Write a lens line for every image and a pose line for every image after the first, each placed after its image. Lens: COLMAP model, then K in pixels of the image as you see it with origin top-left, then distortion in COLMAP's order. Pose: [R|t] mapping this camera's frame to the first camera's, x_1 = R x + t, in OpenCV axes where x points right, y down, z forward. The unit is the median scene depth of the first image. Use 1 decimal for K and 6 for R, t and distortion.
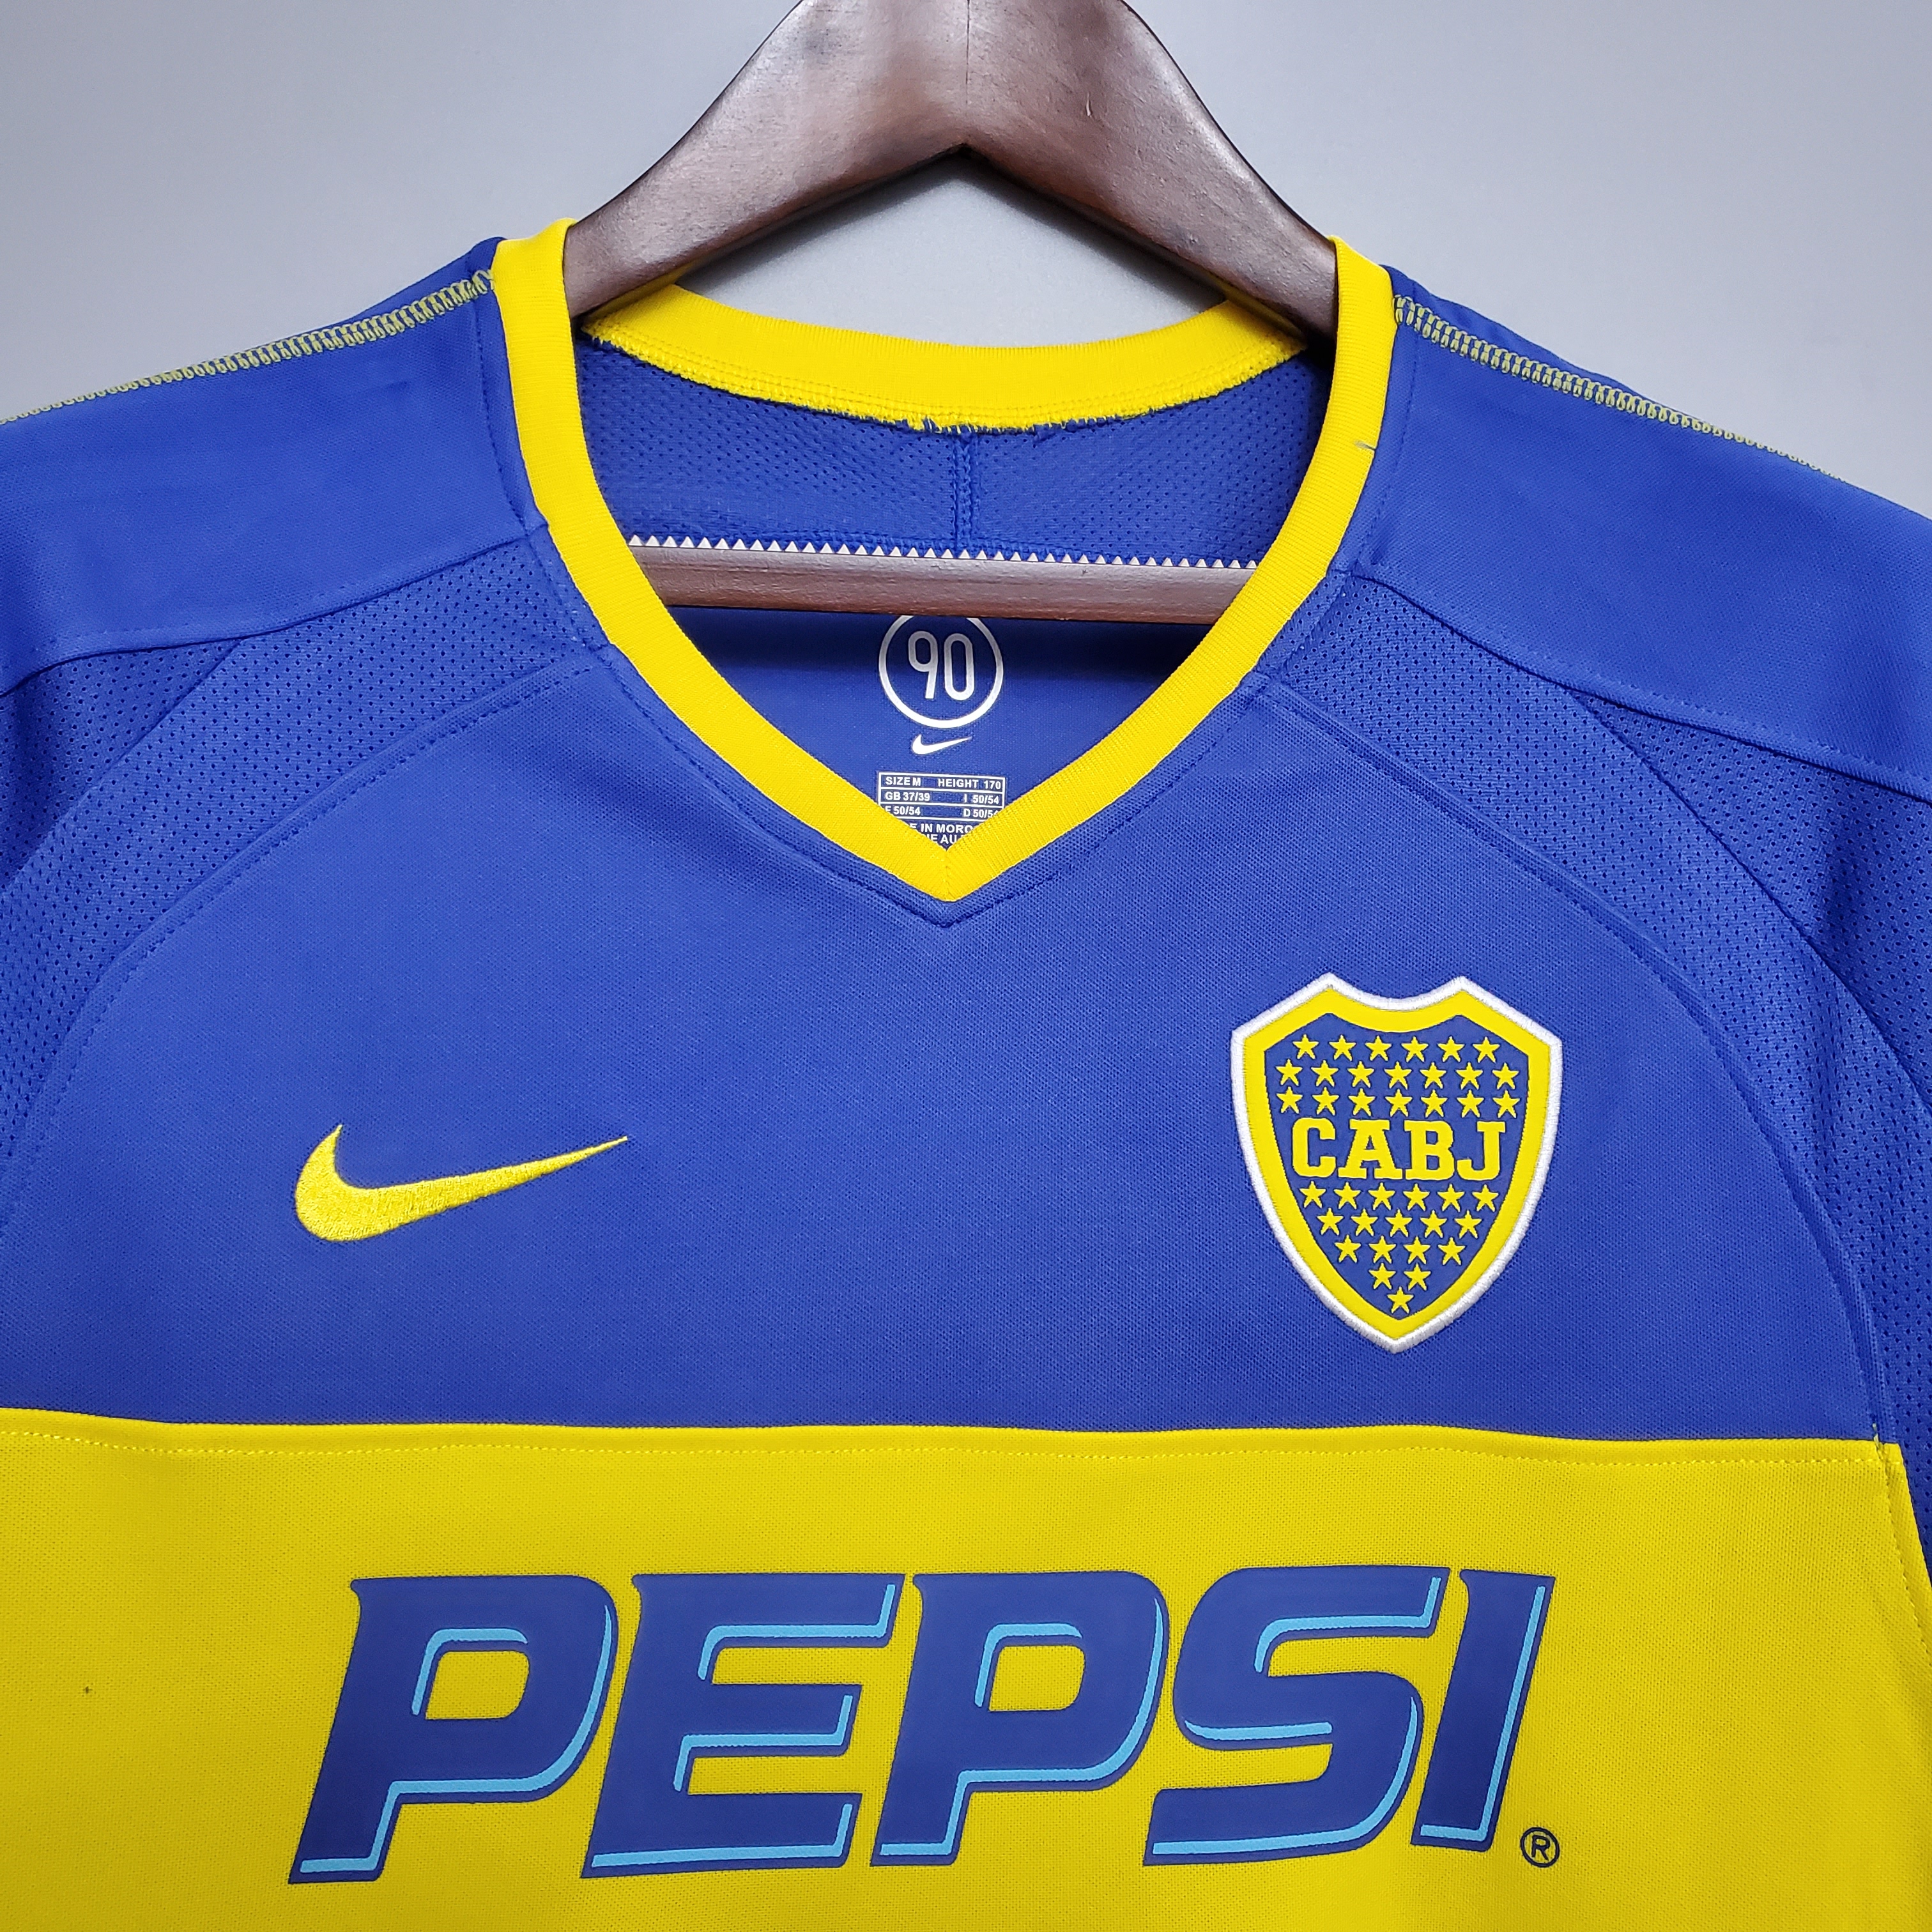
lens RADIAL K [[1937.2, 0, 968.1], [0, 1937.2, 930.5], [0, 0, 1]] dist [0.148454, -0.331479]
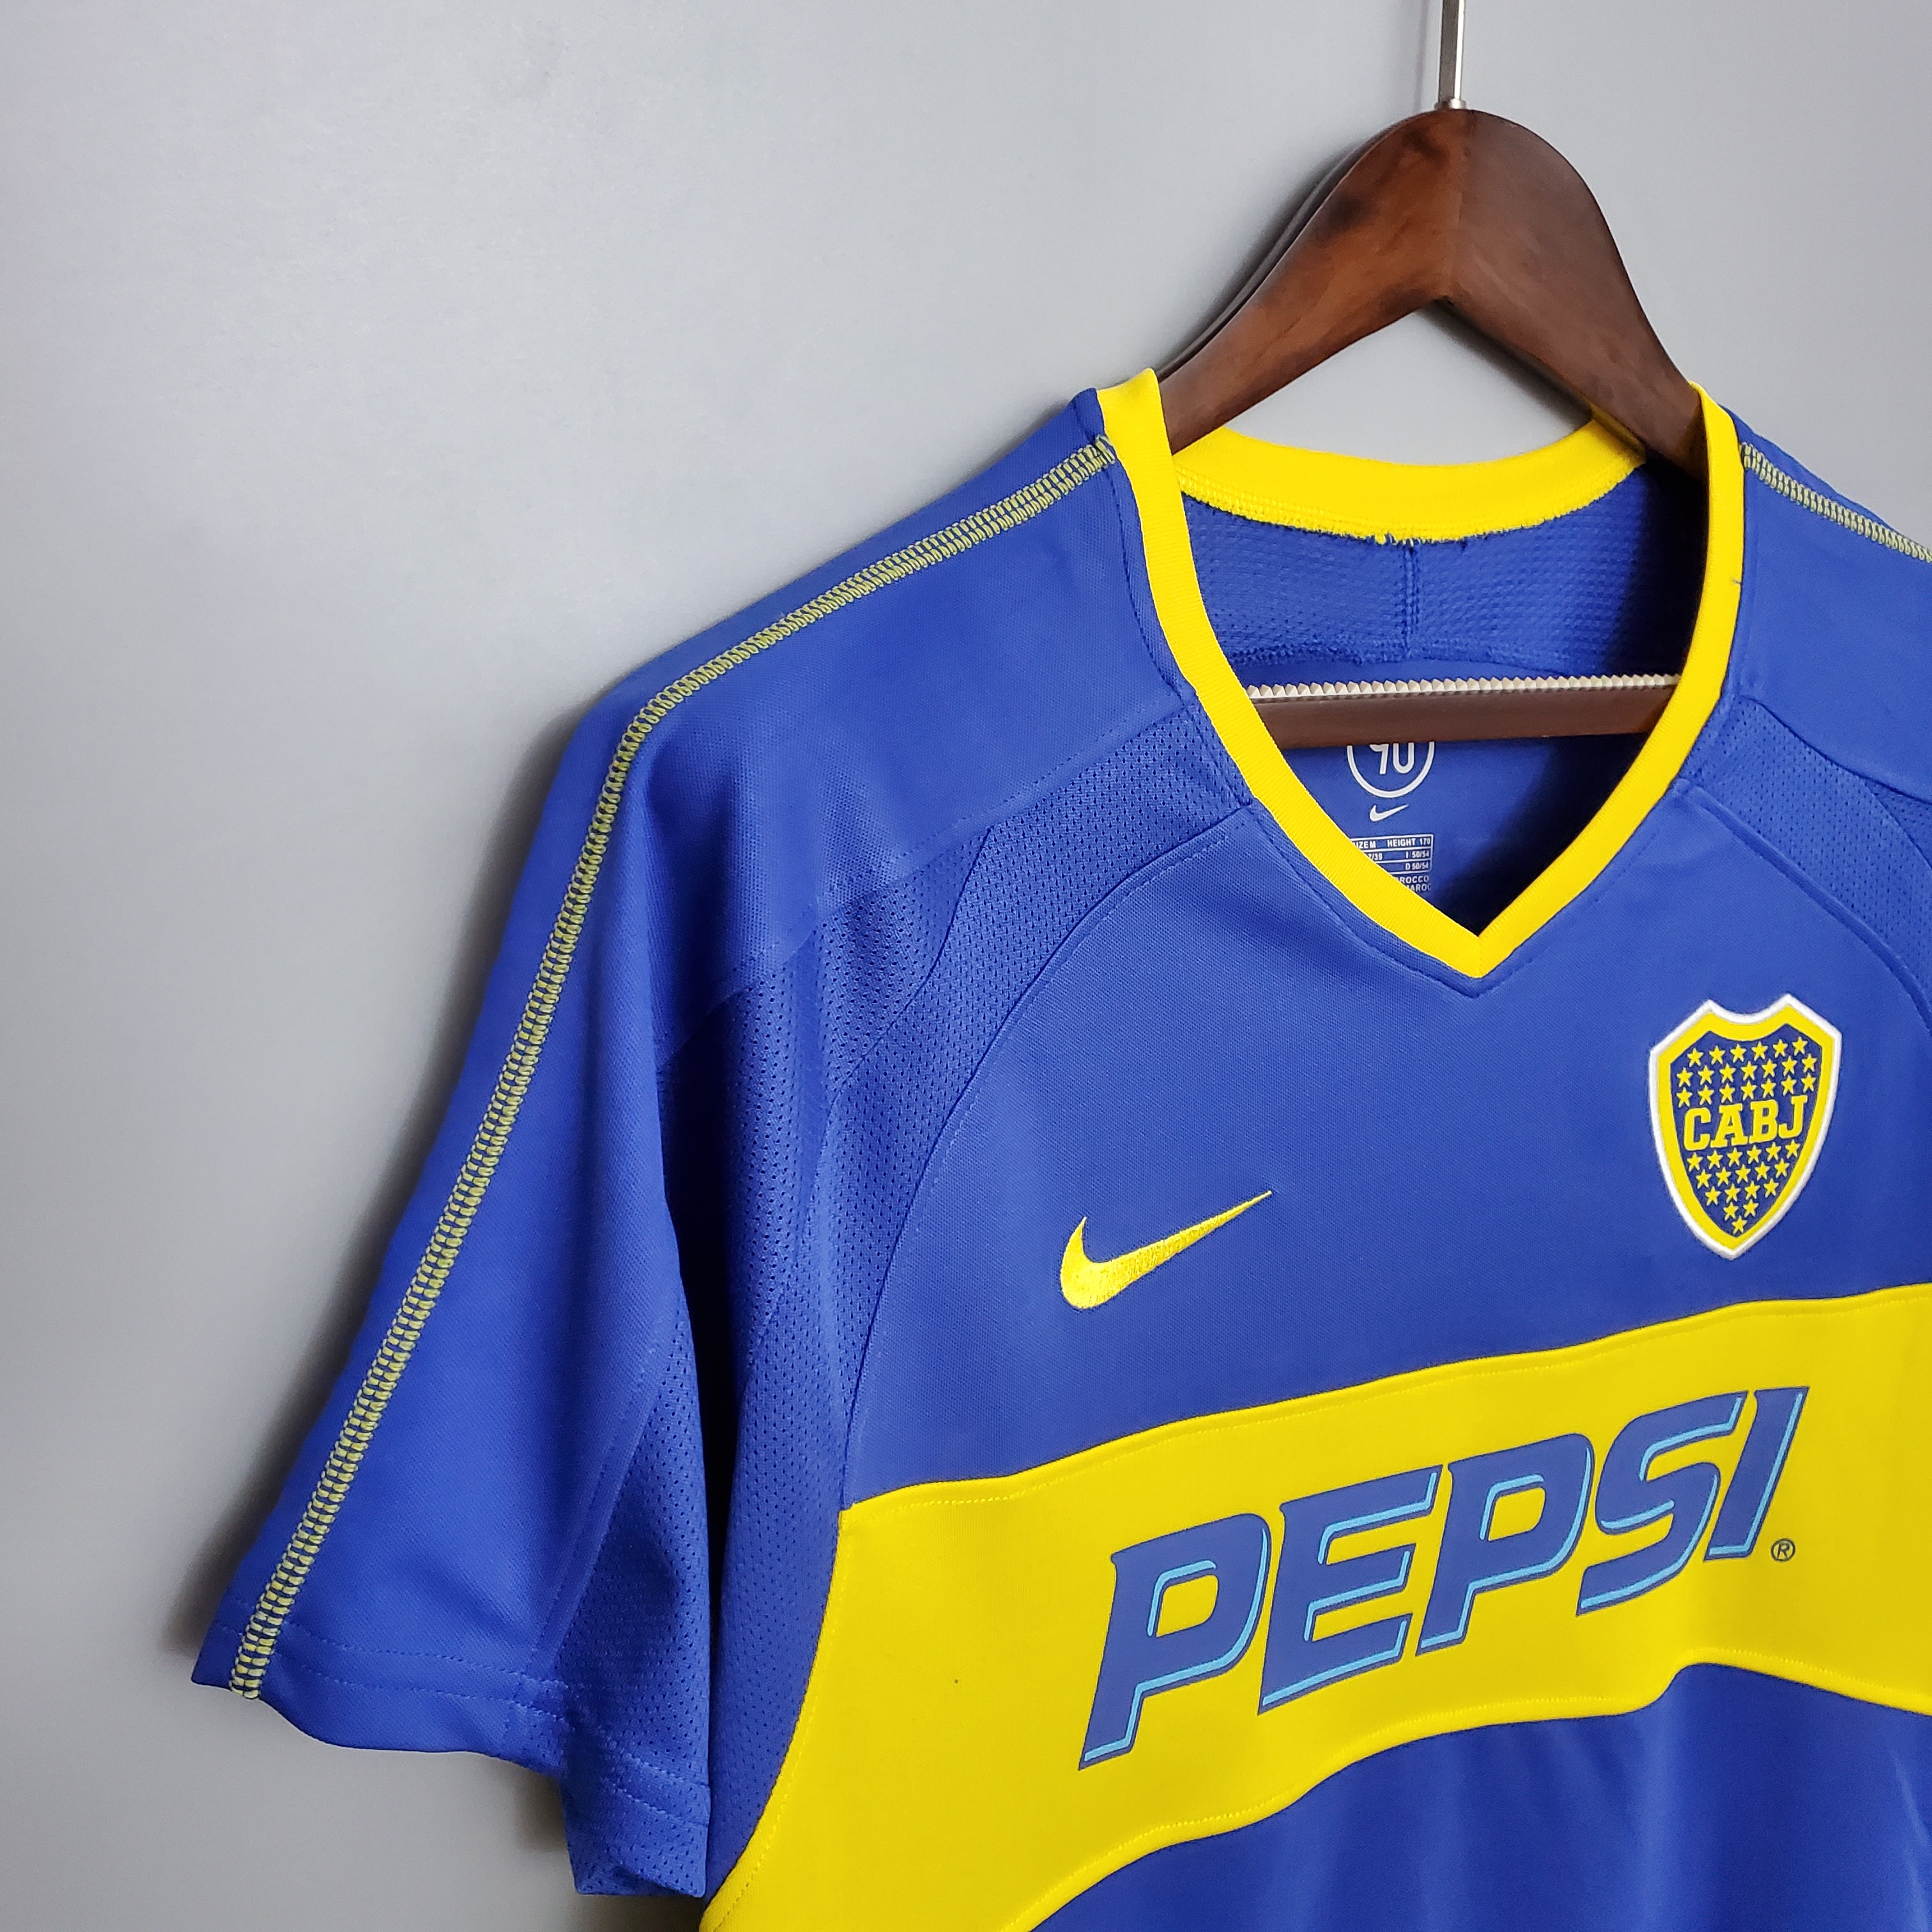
lens RADIAL K [[1937.2, 0, 968.1], [0, 1937.2, 930.5], [0, 0, 1]] dist [0.148454, -0.331479]
pose [[0.930779, -0.084196, 0.355754, -0.779865], [-0.011595, 0.965829, 0.258919, -0.375493], [-0.365397, -0.245121, 0.897998, -0.019686]]
